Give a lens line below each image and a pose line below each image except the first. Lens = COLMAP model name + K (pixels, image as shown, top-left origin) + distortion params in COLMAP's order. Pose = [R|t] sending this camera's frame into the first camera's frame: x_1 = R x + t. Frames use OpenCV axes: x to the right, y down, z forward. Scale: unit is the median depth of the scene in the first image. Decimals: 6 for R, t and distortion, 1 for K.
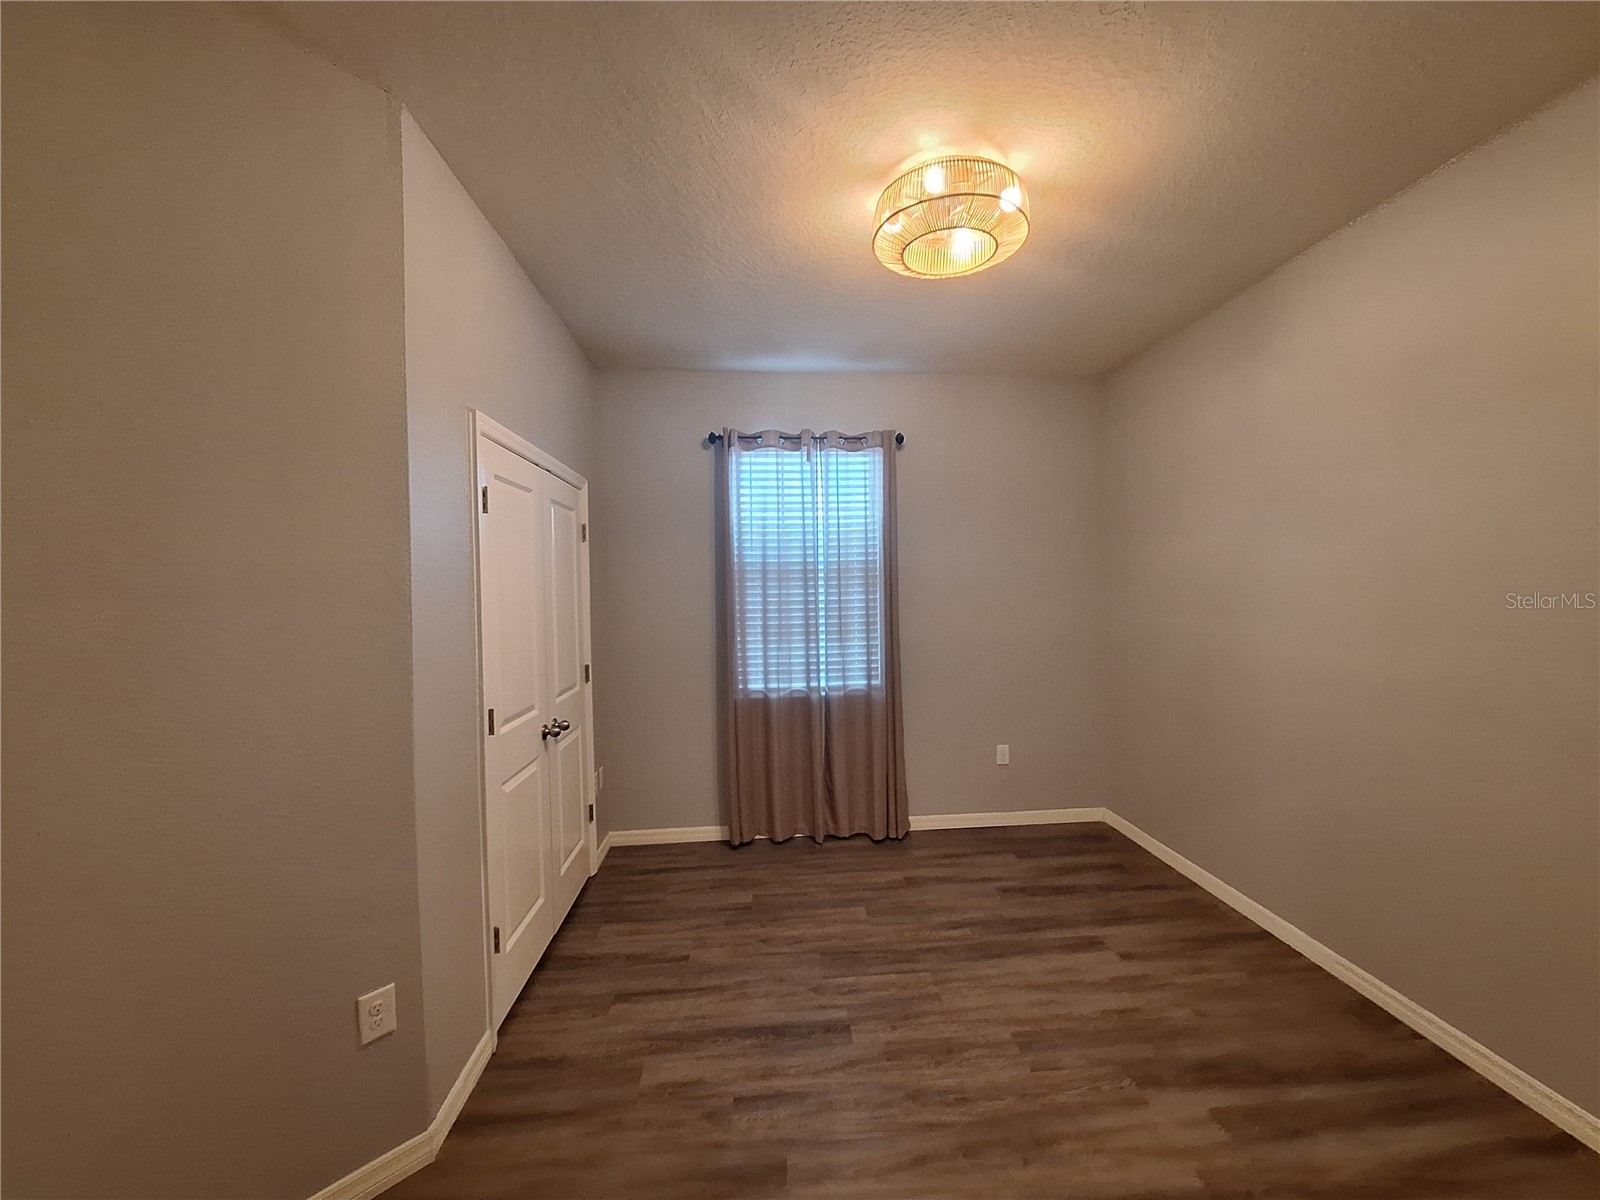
lens RADIAL K [[634.3, 0, 811.8], [0, 634.3, 598.0], [0, 0, 1]] dist [-0.011610, 0.005200]
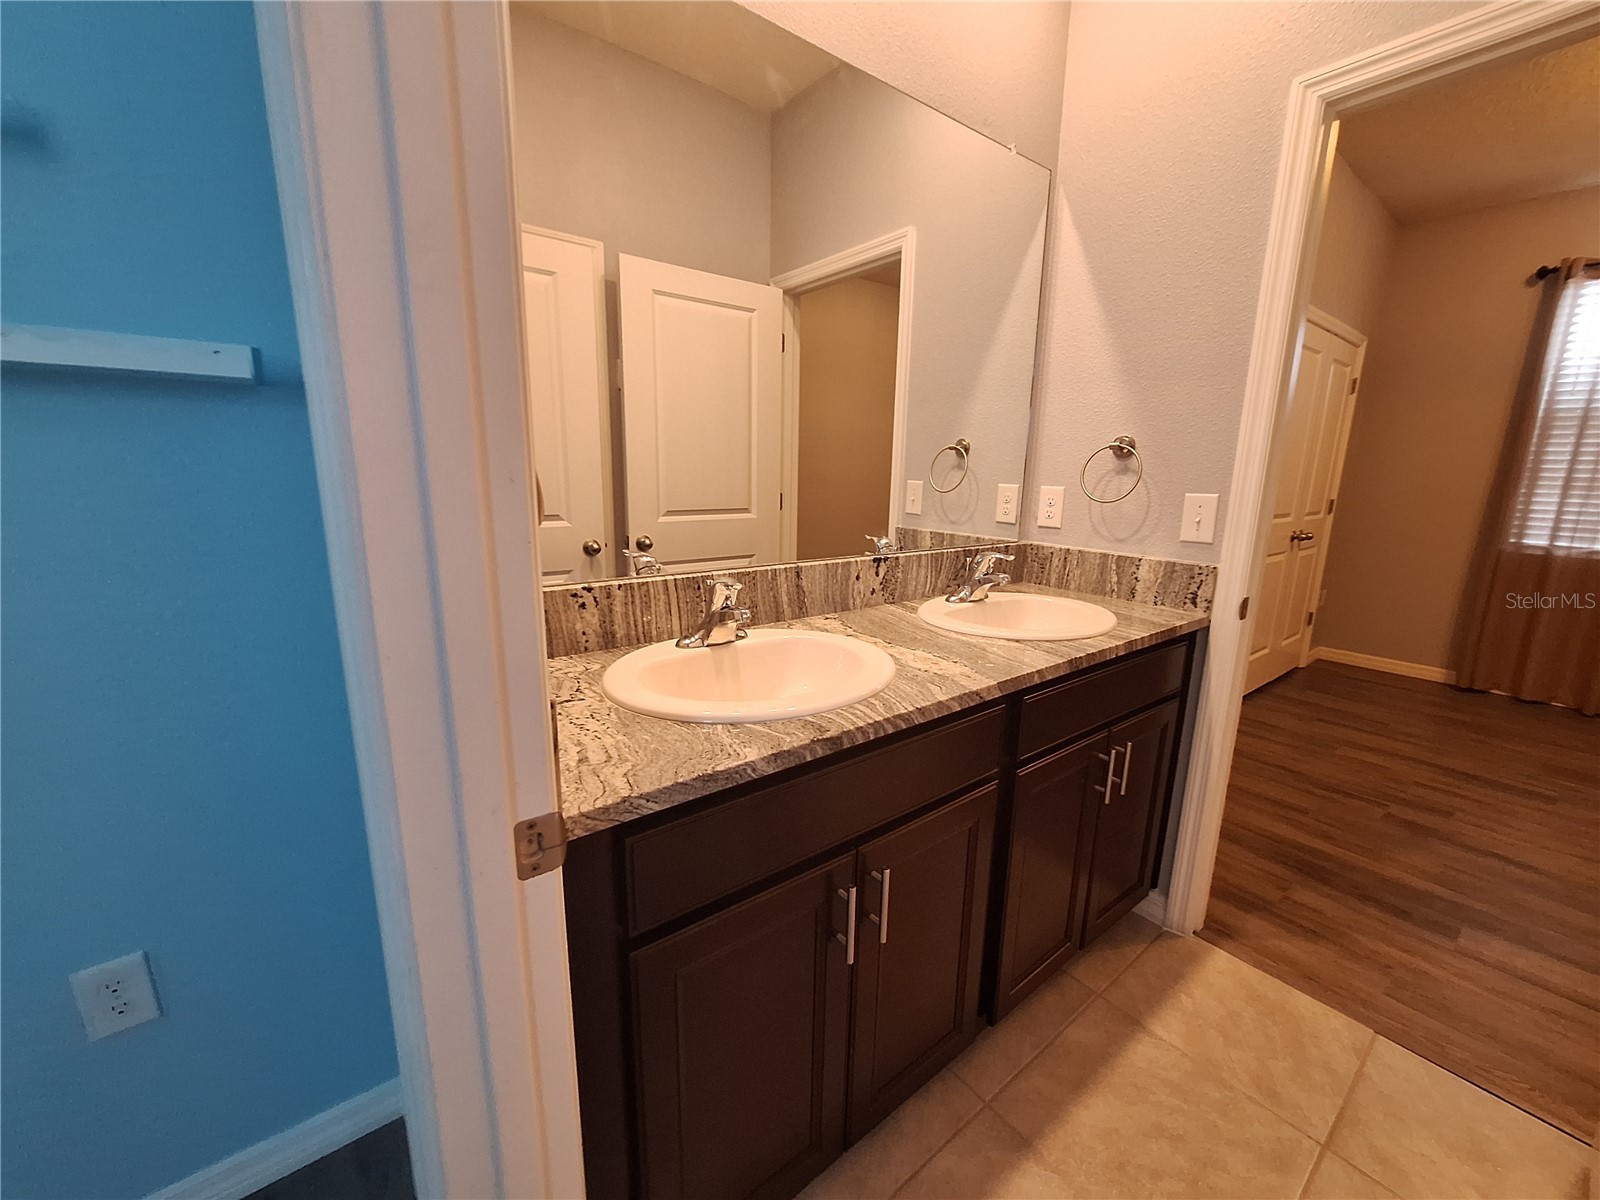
lens RADIAL K [[634.3, 0, 811.8], [0, 634.3, 598.0], [0, 0, 1]] dist [-0.011610, 0.005200]
pose [[0.550784, 0.198477, -0.810706, 0.114630], [-0.048222, 0.977259, 0.206491, 0.089275], [0.833254, -0.074638, 0.547830, -0.516151]]
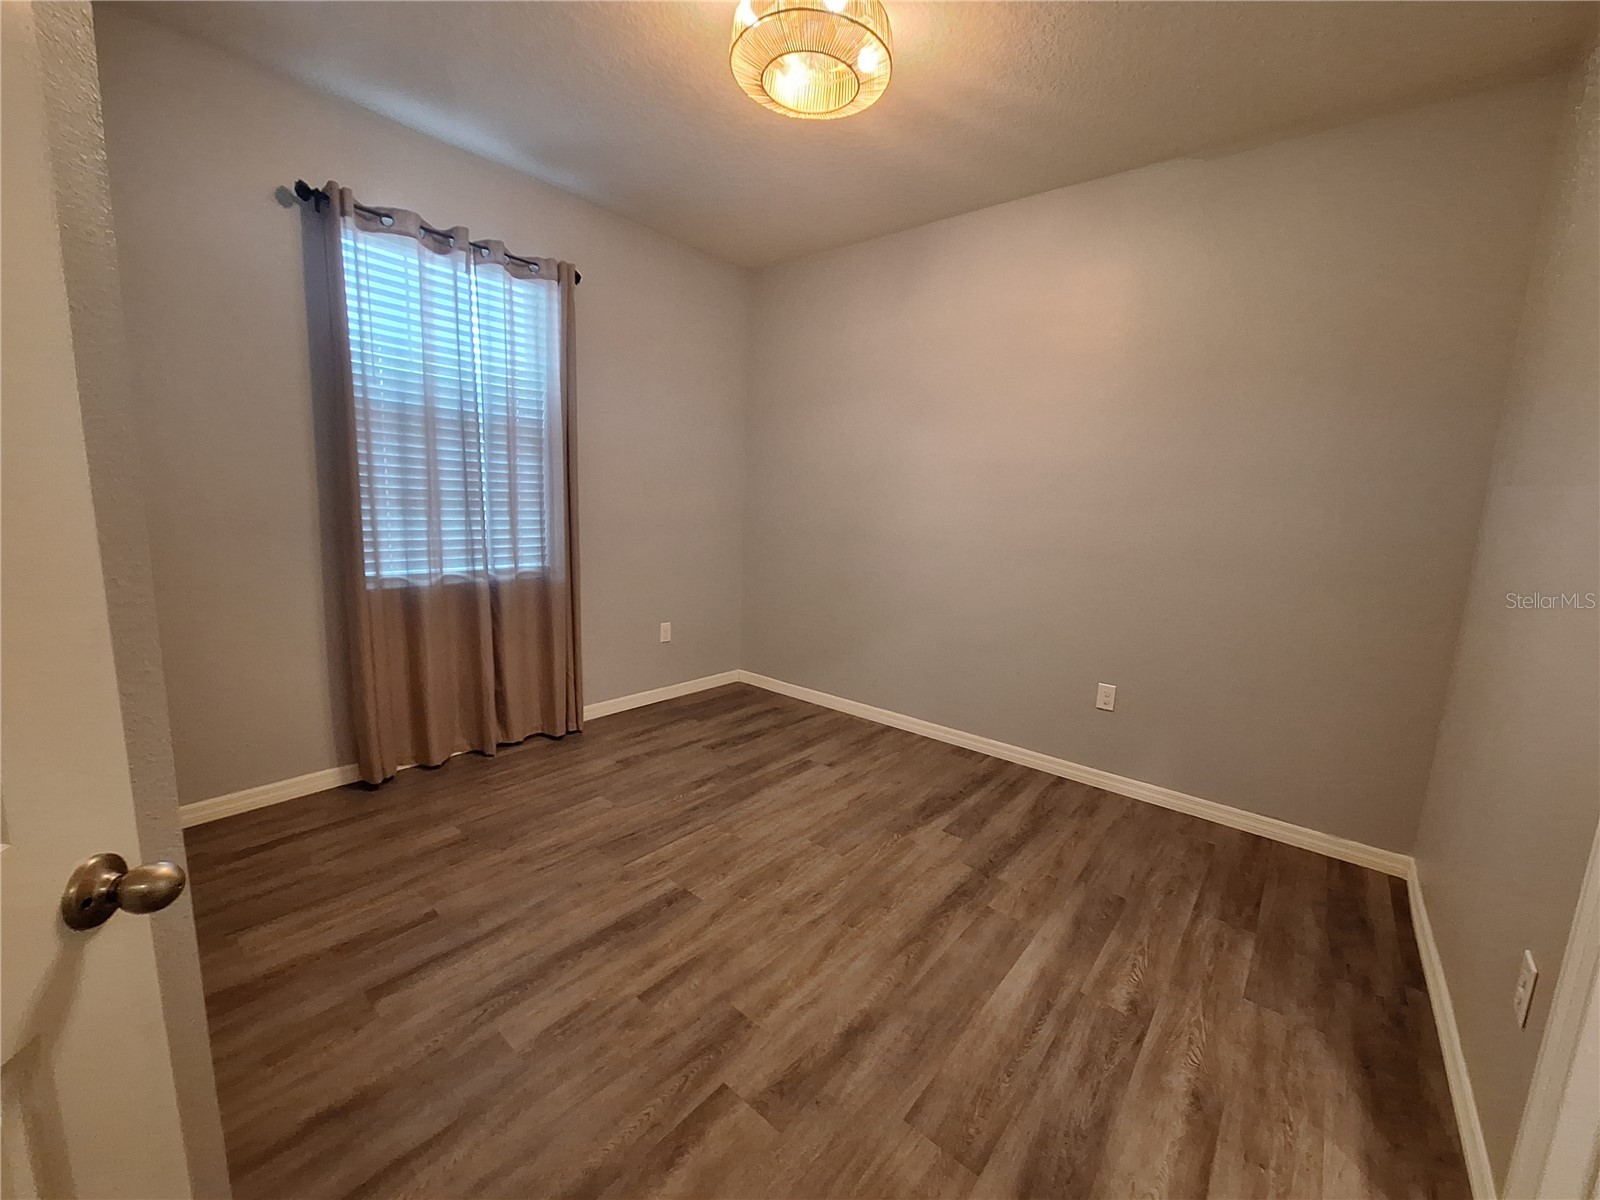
lens RADIAL K [[634.3, 0, 811.8], [0, 634.3, 598.0], [0, 0, 1]] dist [-0.011610, 0.005200]
pose [[0.692235, -0.063340, 0.718887, -0.322967], [-0.040878, 0.991100, 0.126686, 0.063068], [-0.720513, -0.117083, 0.683485, 0.159910]]
